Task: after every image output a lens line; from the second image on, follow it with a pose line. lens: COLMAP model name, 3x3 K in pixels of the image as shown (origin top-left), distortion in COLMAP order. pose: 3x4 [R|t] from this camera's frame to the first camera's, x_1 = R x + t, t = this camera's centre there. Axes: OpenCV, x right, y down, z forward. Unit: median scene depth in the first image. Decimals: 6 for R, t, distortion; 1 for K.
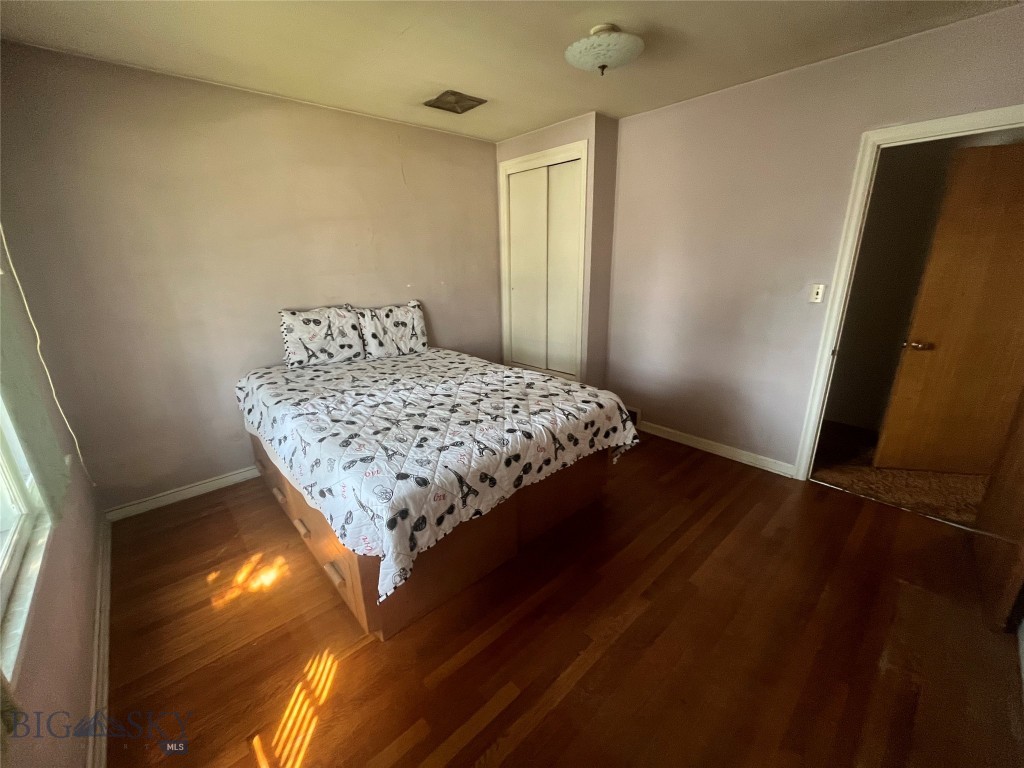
lens RADIAL K [[416.9, 0, 512.0], [0, 416.9, 384.0], [0, 0, 1]] dist [-0.001196, -0.000080]
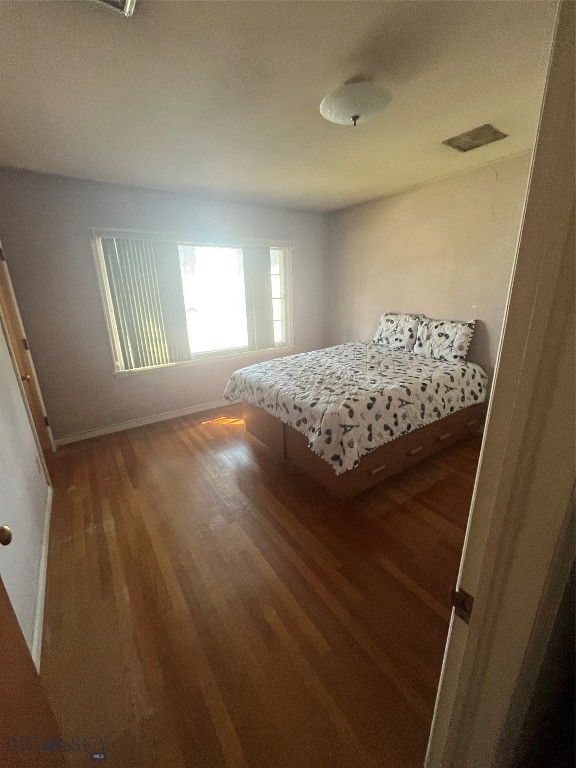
lens RADIAL K [[312.7, 0, 288.0], [0, 312.7, 384.0], [0, 0, 1]] dist [-0.001196, -0.000080]
pose [[-0.148313, 0.314234, -0.937689, 0.853564], [-0.265249, 0.900793, 0.343823, -0.244402], [0.952705, 0.299715, -0.050249, 0.739428]]
